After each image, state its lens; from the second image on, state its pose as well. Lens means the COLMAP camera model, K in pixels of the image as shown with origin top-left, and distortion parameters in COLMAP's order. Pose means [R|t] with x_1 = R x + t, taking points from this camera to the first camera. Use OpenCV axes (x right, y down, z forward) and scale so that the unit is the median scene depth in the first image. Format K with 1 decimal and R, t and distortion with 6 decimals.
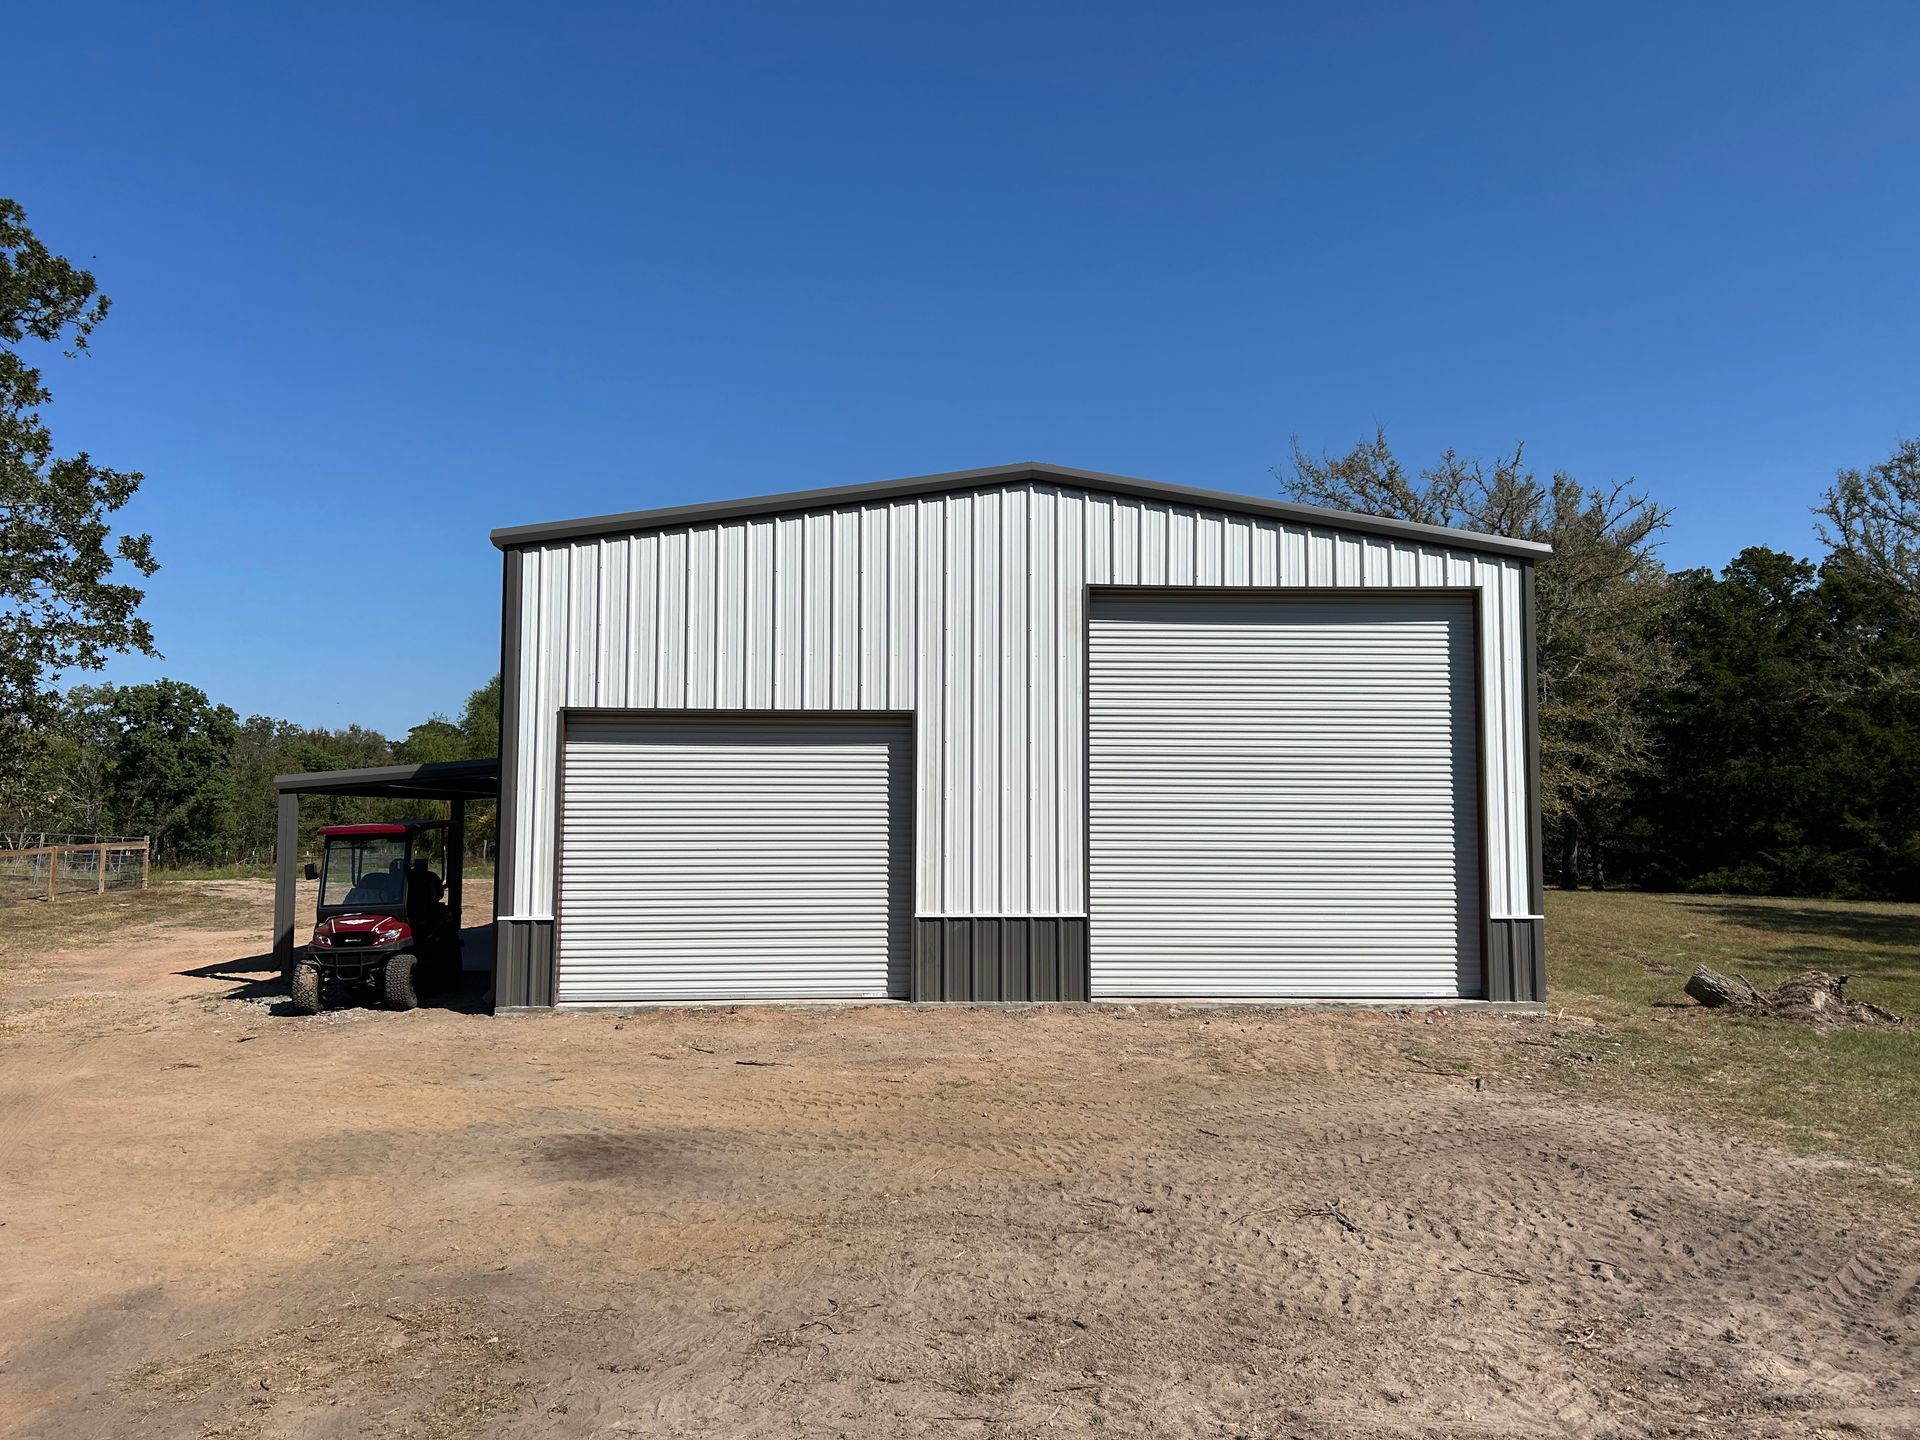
lens RADIAL K [[1430.8, 0, 960.0], [0, 1430.8, 720.0], [0, 0, 1]] dist [0.114796, -0.204353]
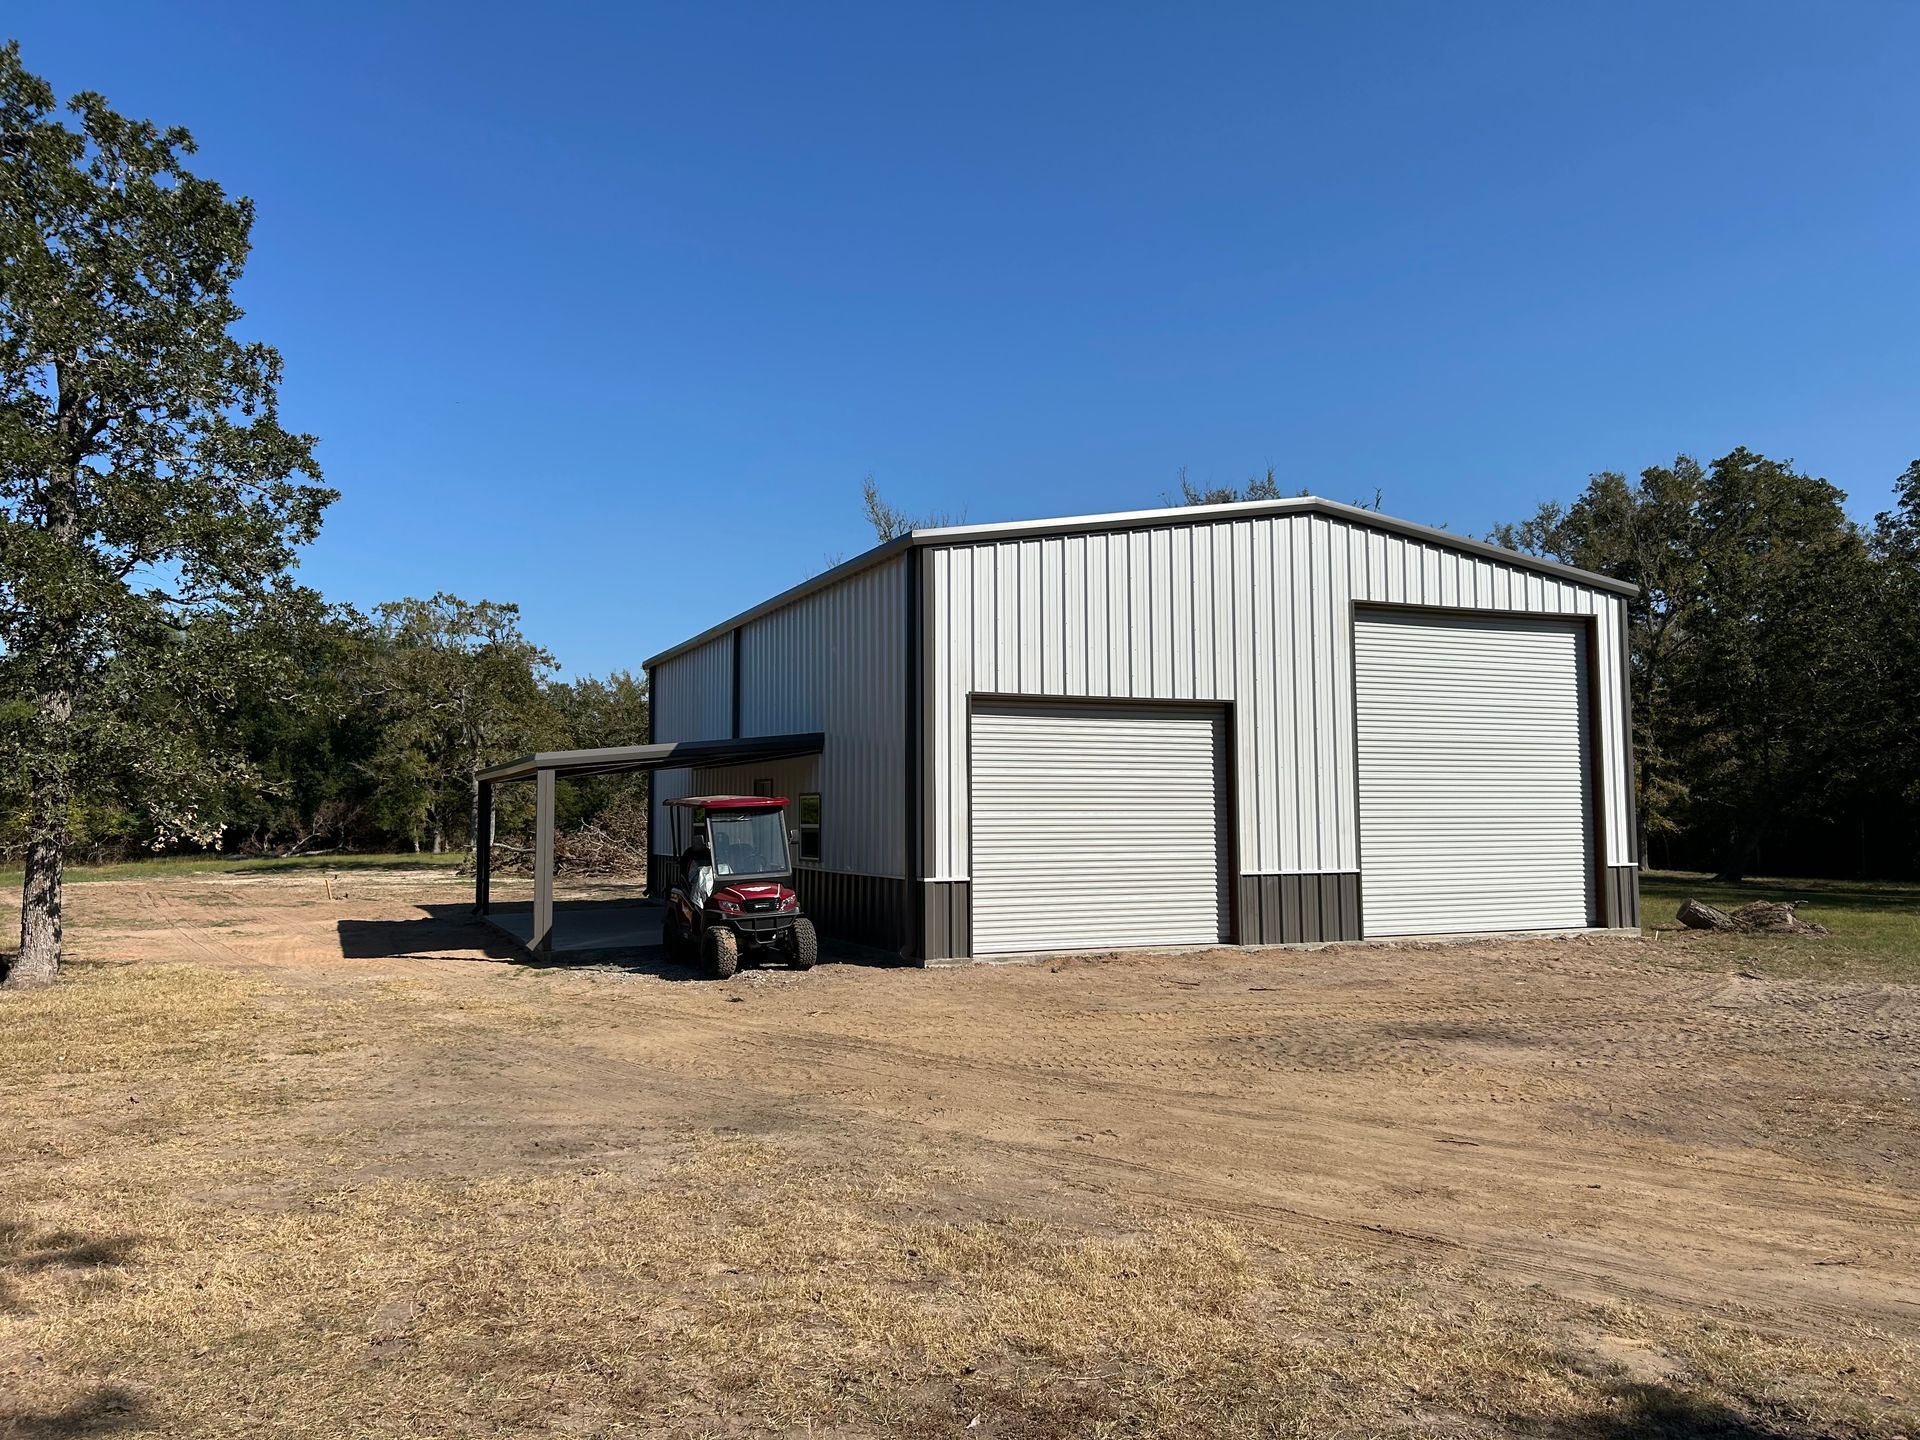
lens RADIAL K [[1430.8, 0, 960.0], [0, 1430.8, 720.0], [0, 0, 1]] dist [0.114796, -0.204353]
pose [[0.940445, 0.015790, 0.339578, -0.649553], [-0.022574, 0.999617, 0.016037, -0.004745], [-0.339194, -0.022747, 0.940441, -0.039601]]
